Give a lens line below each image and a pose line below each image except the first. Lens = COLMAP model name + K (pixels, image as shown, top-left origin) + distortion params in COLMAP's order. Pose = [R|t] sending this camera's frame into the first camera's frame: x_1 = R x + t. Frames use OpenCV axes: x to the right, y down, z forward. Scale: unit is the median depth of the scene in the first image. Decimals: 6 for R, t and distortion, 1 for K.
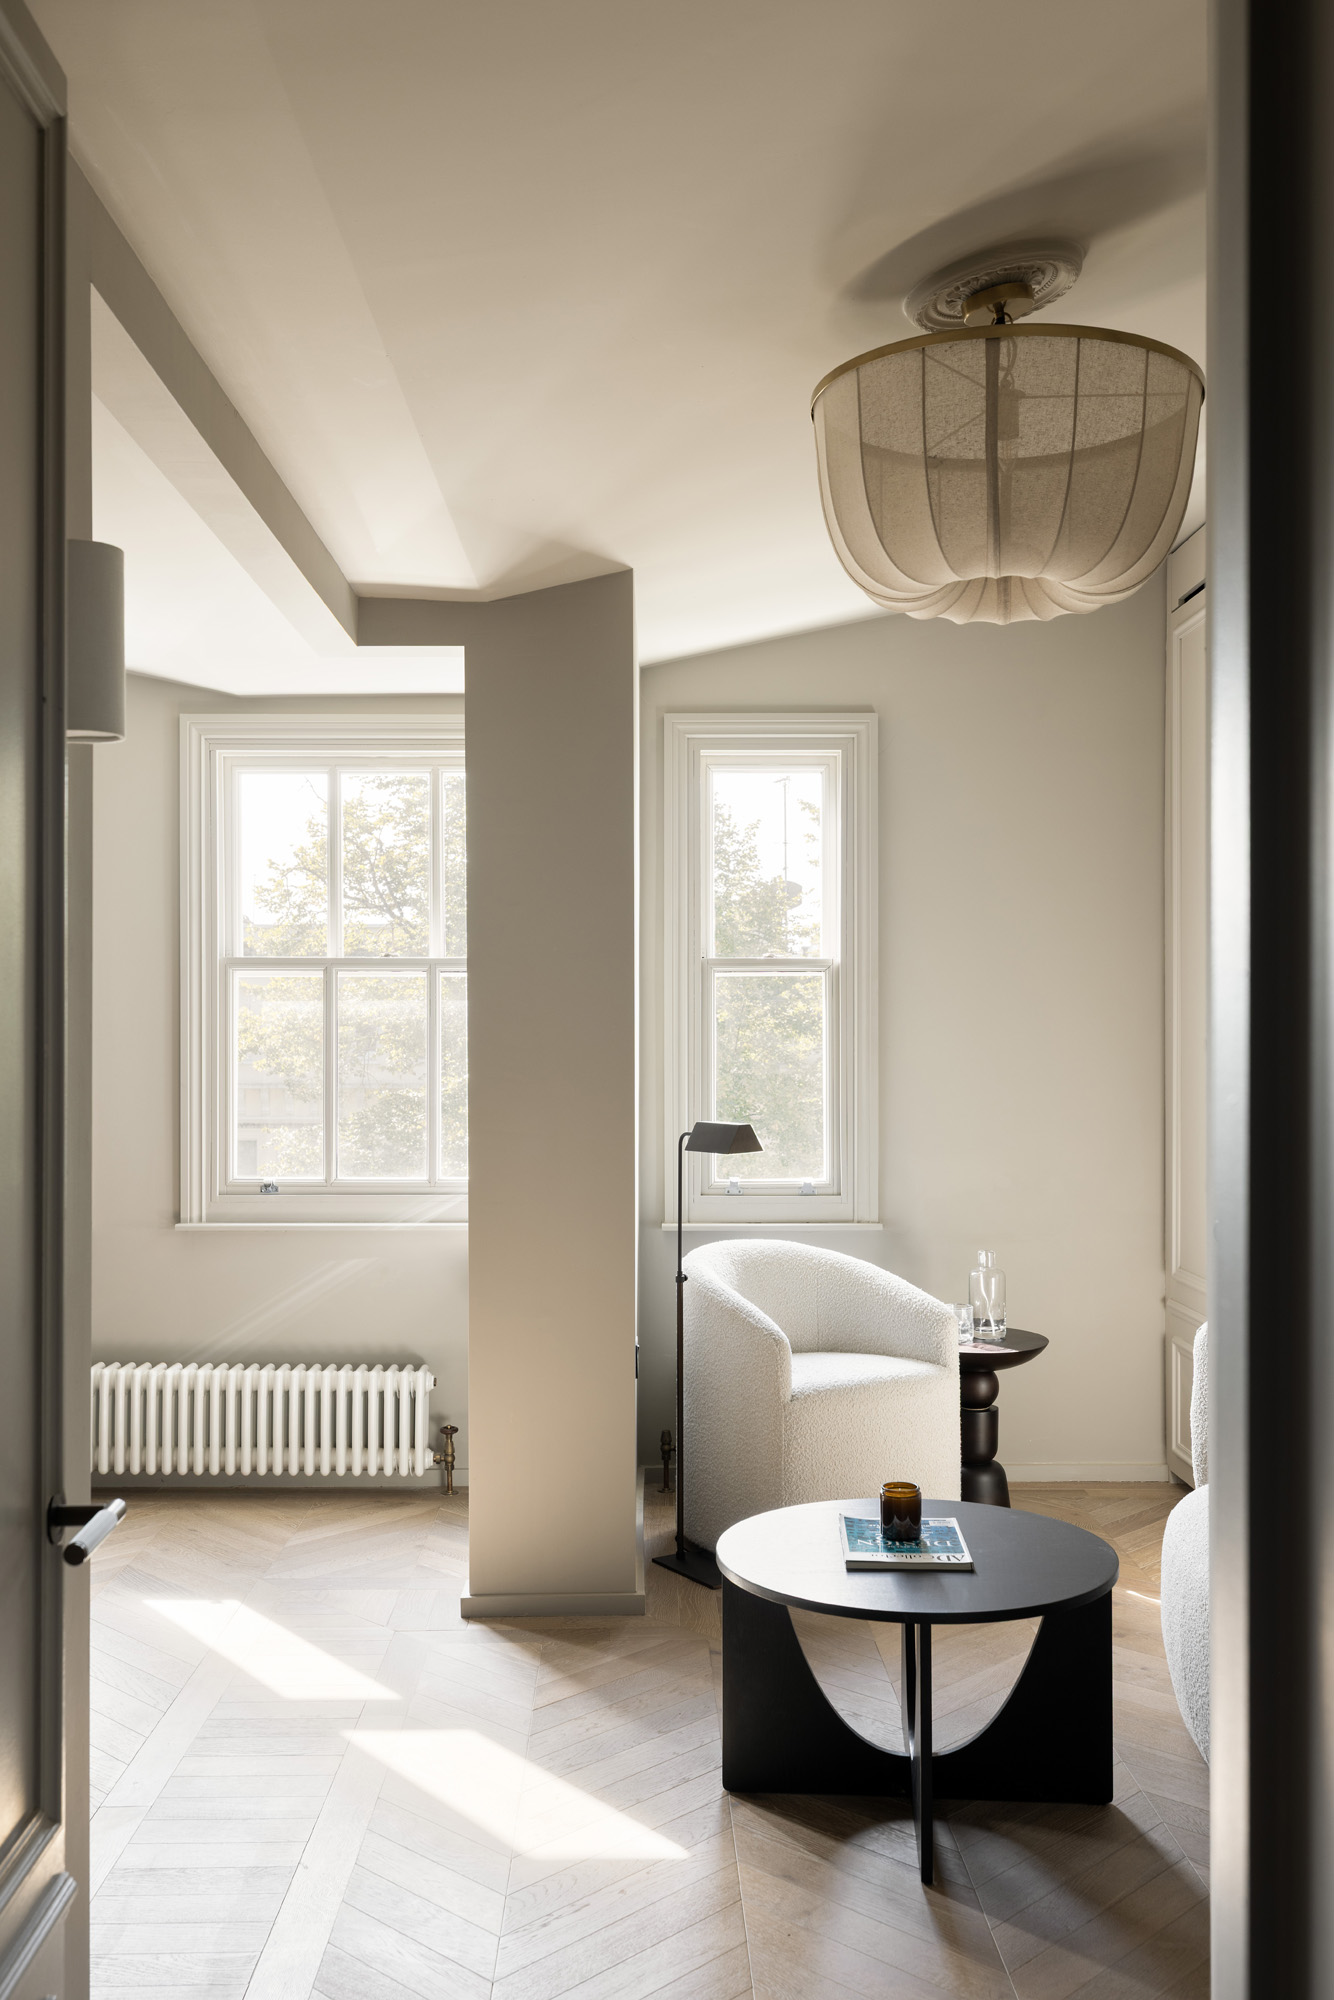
lens RADIAL K [[1916.3, 0, 666.2], [0, 1916.3, 1037.2], [0, 0, 1]] dist [-0.005434, -0.001246]
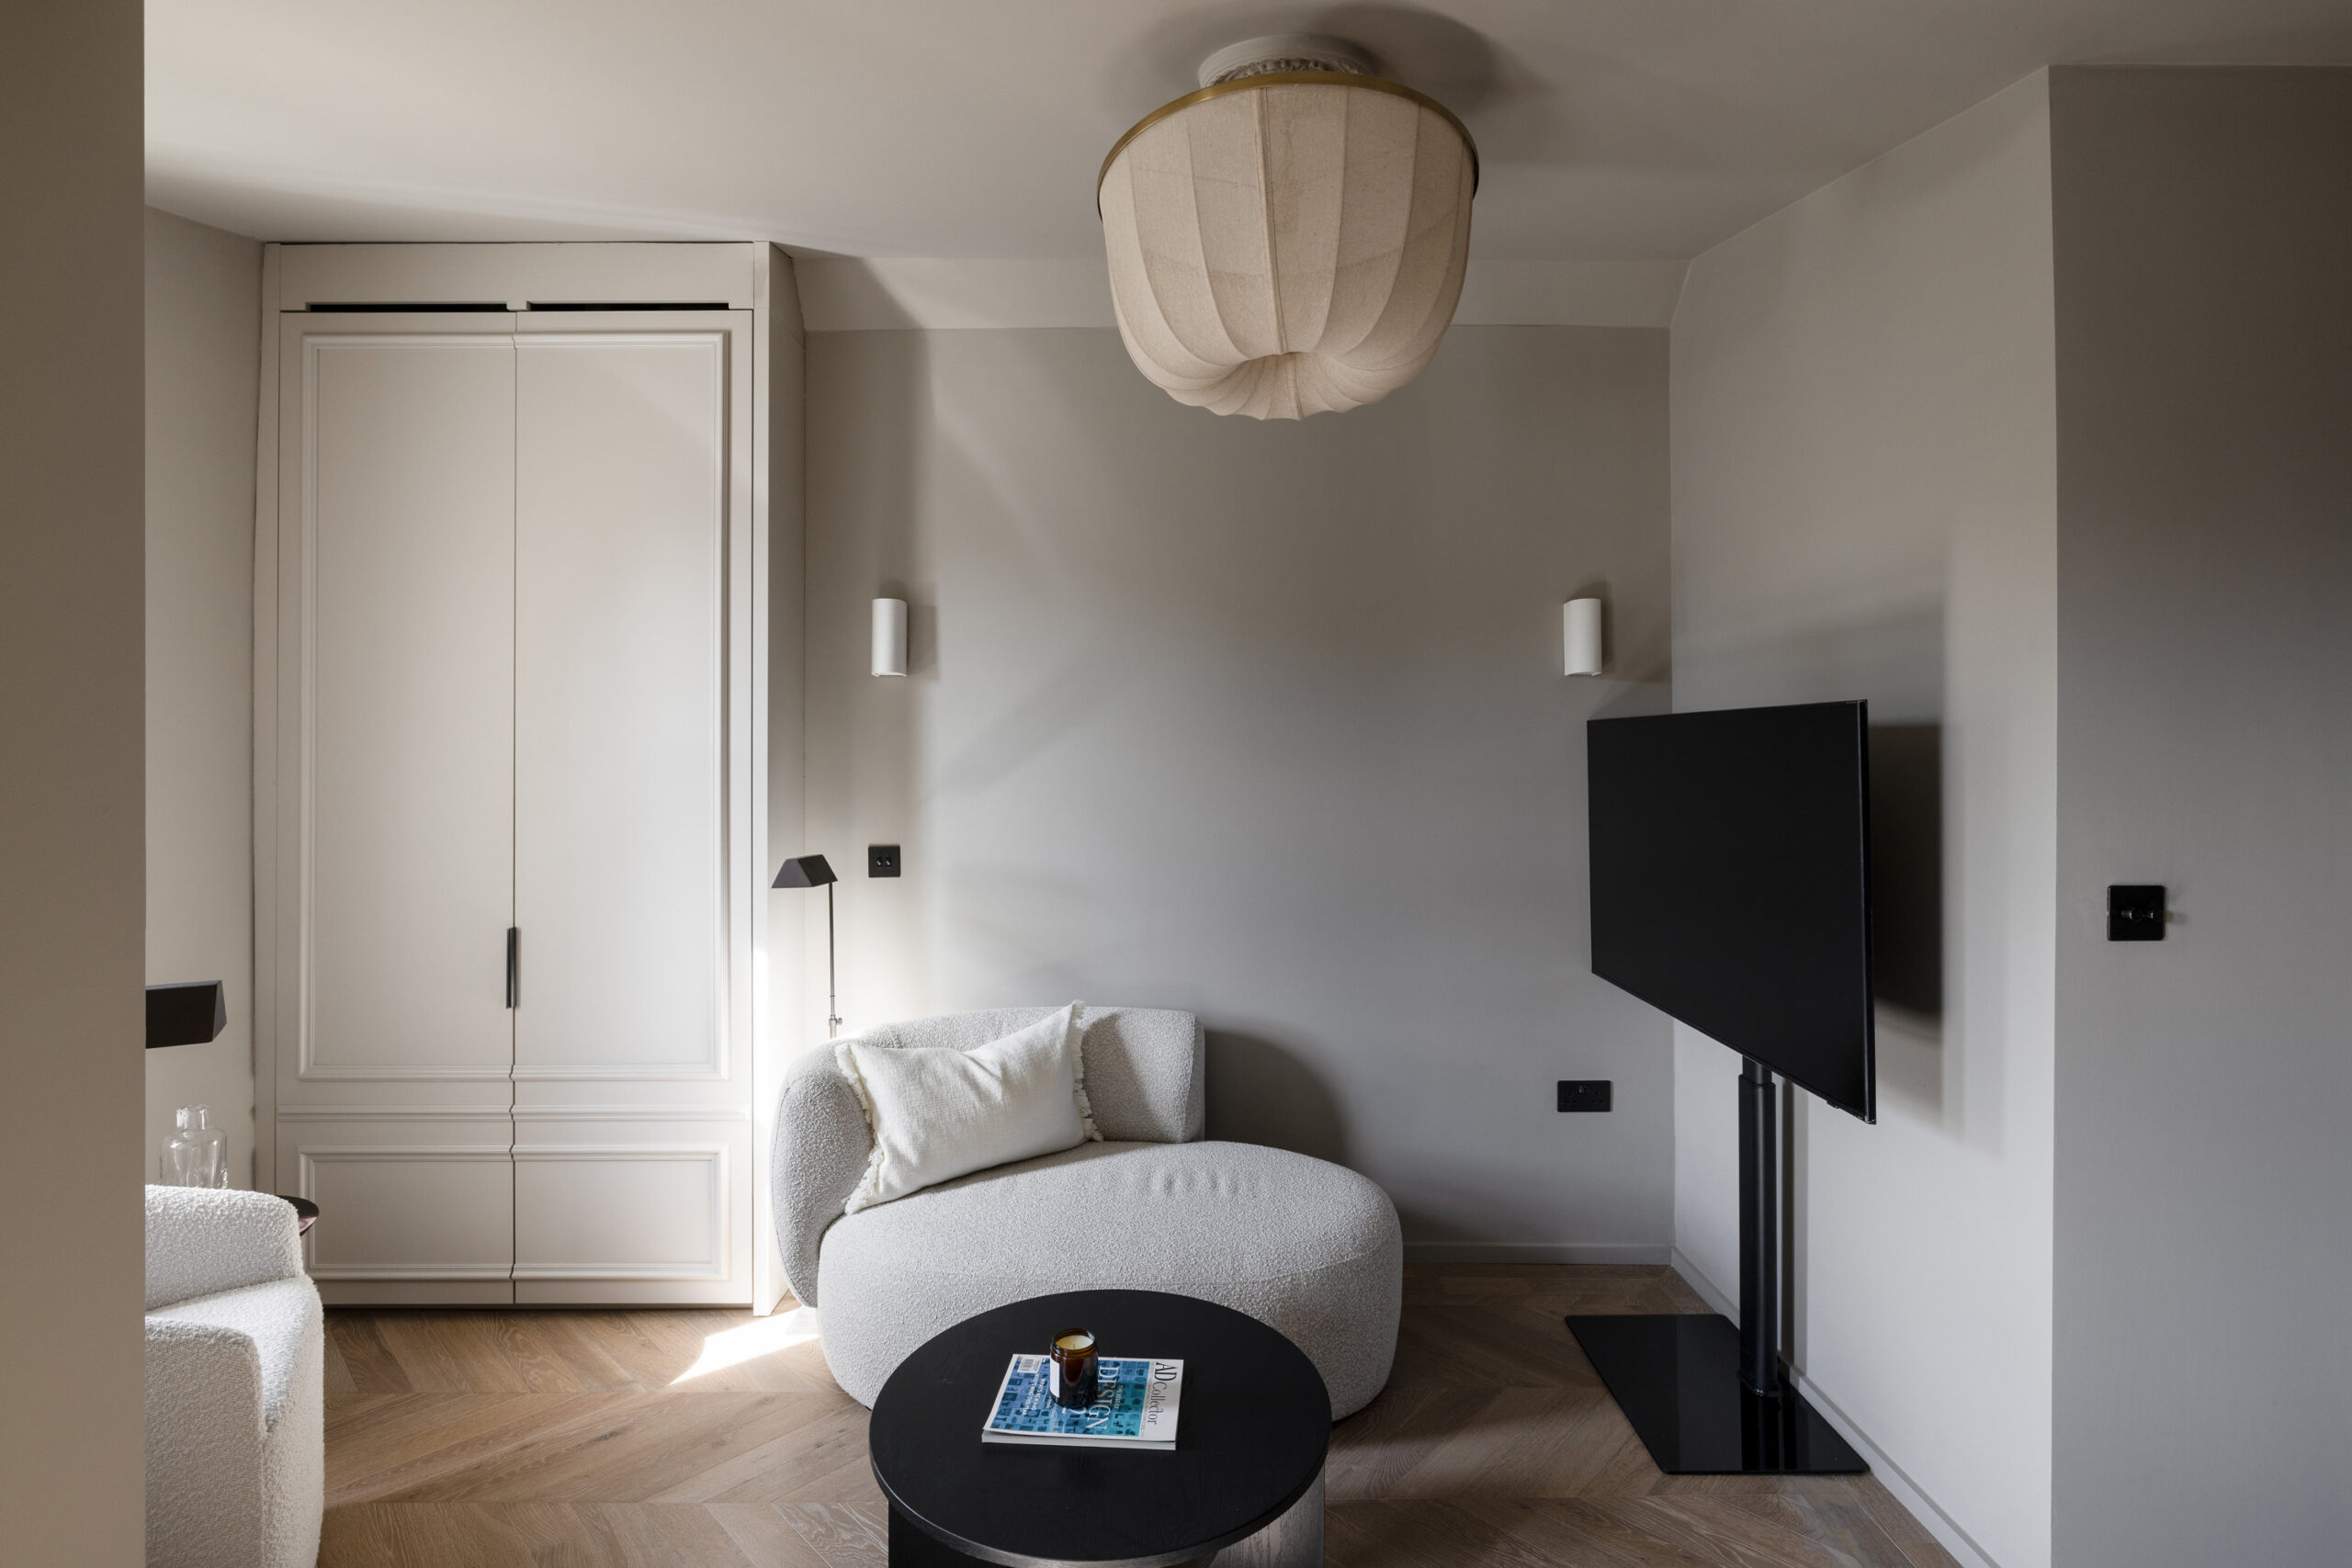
lens RADIAL K [[1102.0, 0, 1182.6], [0, 1102.0, 768.8], [0, 0, 1]] dist [-0.004528, -0.000561]
pose [[0.002106, 0.005204, 0.999984, -0.238643], [-0.000285, 0.999986, -0.005203, -0.014239], [-0.999998, -0.000274, 0.002108, 0.591749]]
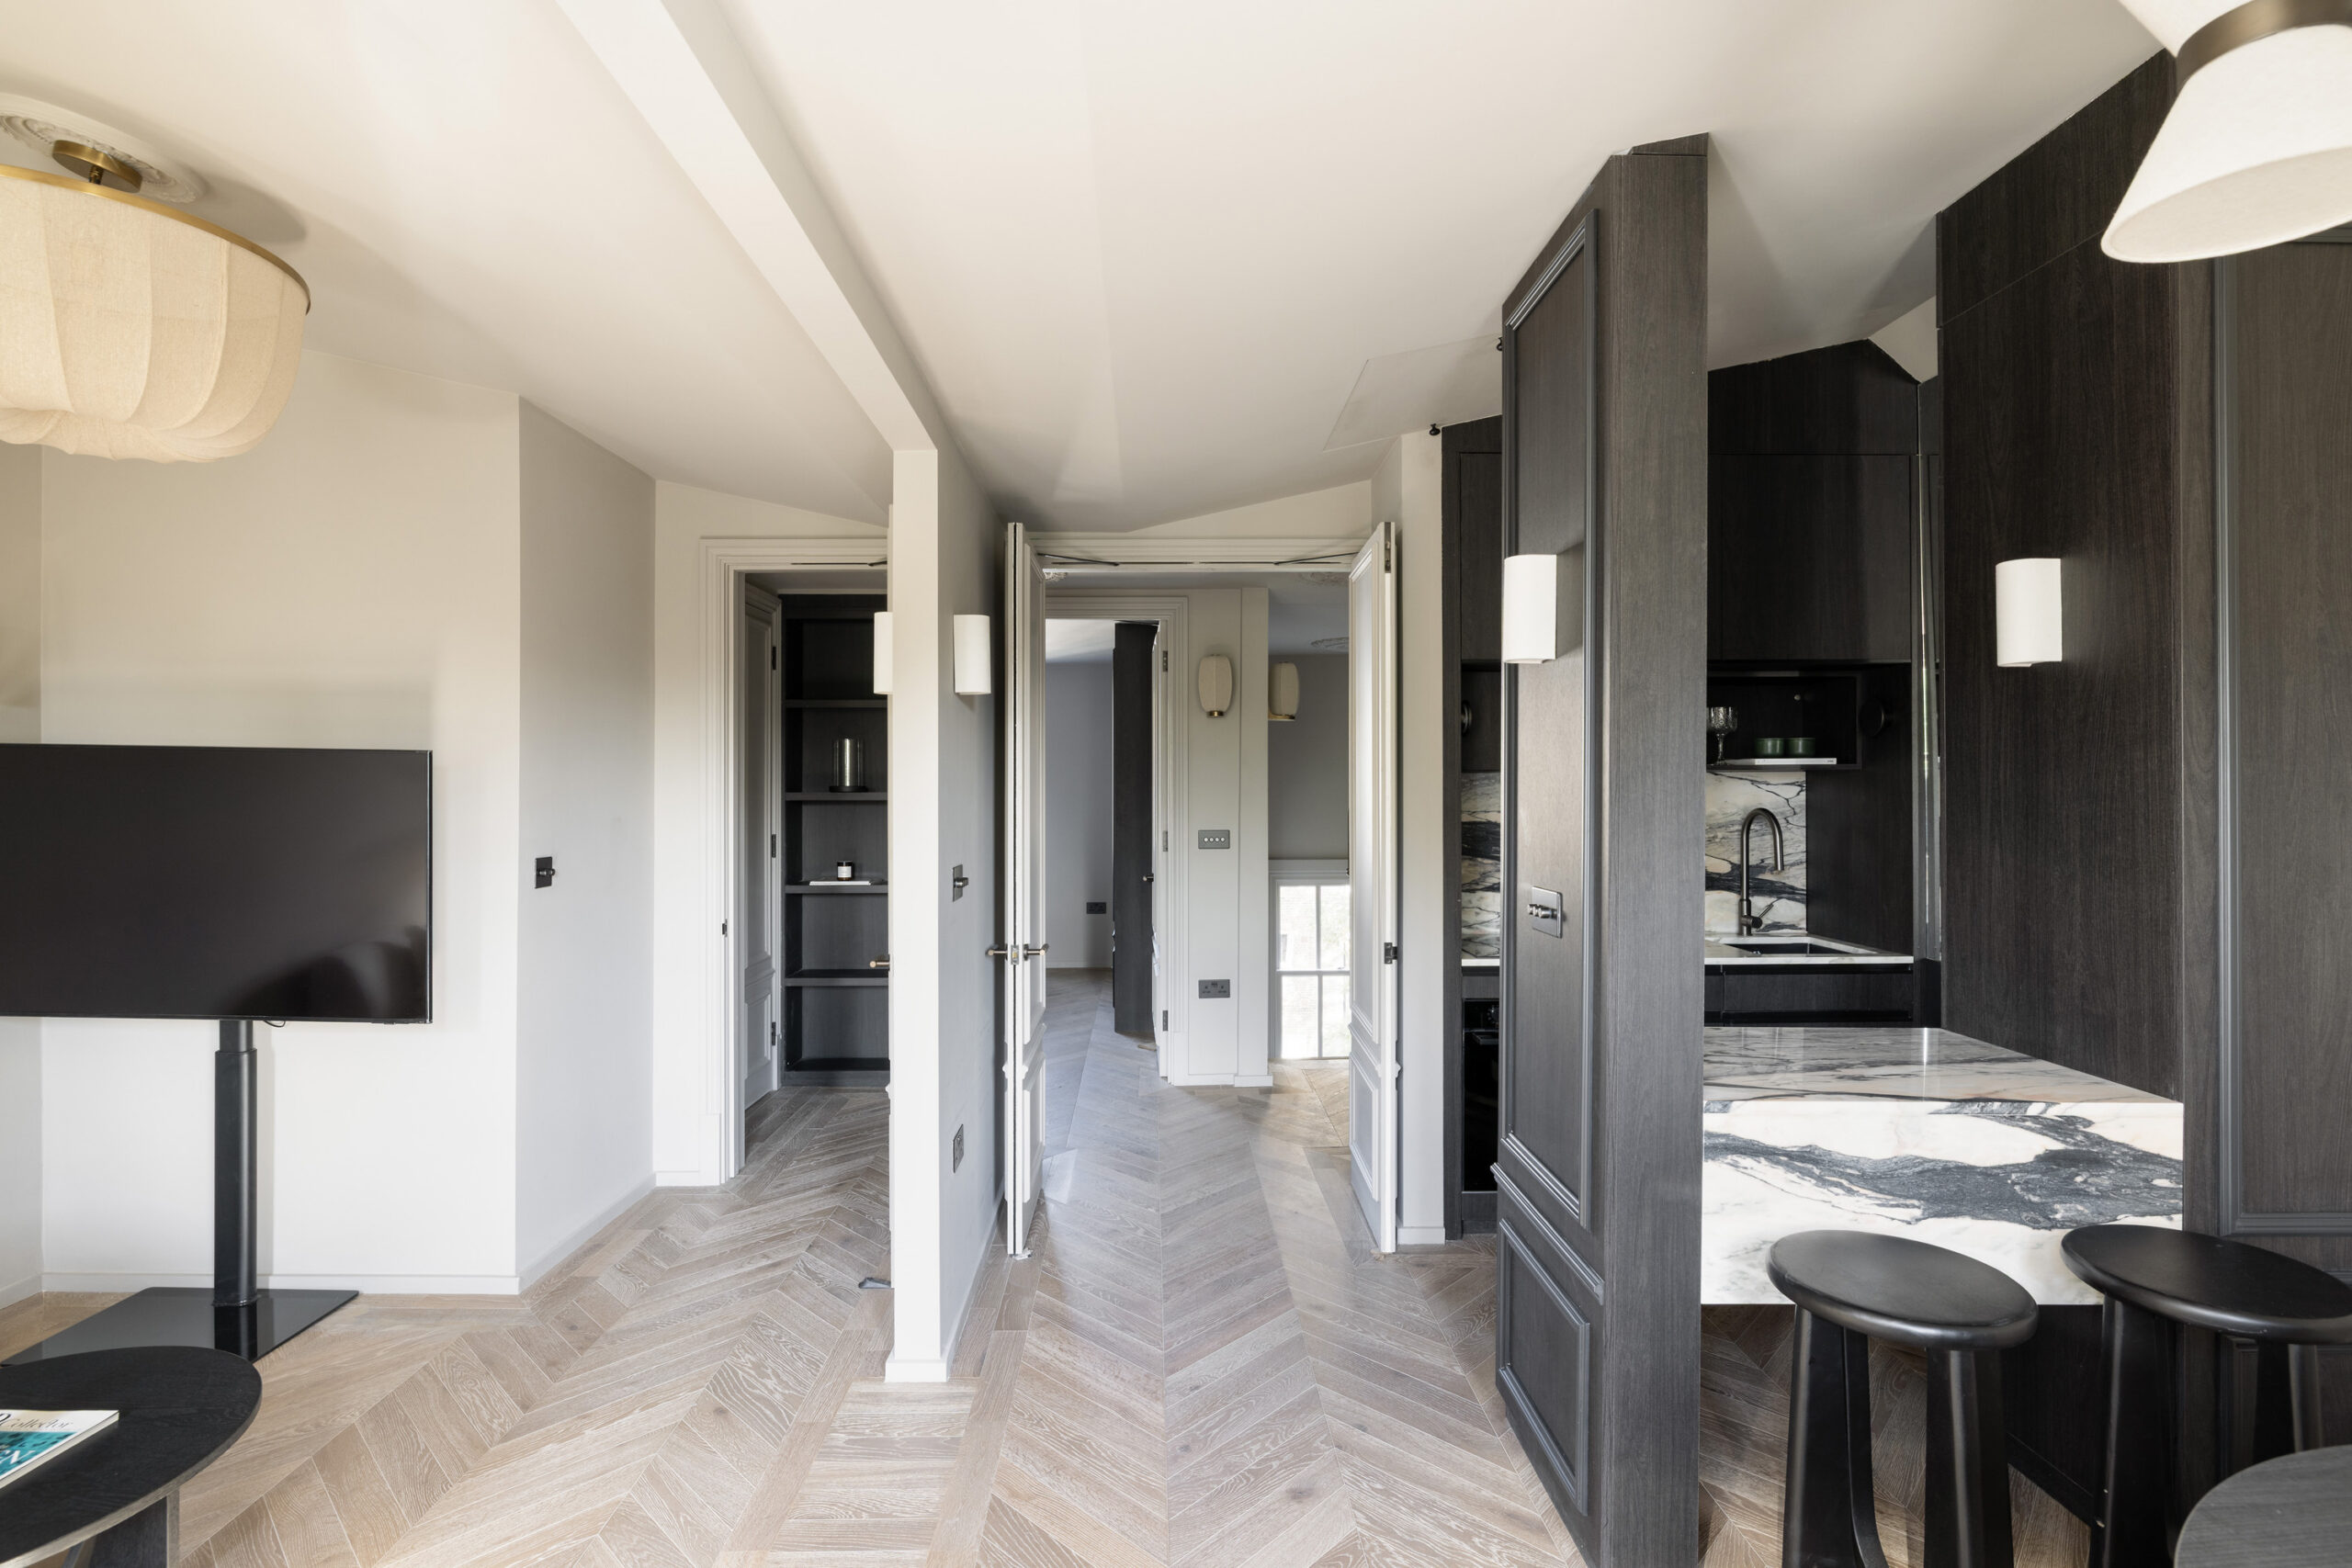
lens RADIAL K [[1102.1, 0, 1167.4], [0, 1102.1, 776.4], [0, 0, 1]] dist [-0.003487, 0.000218]
pose [[-0.999980, 0.006175, 0.001448, -0.251384], [0.006158, 0.999913, -0.011681, -0.016202], [-0.001520, -0.011672, -0.999931, 0.908097]]
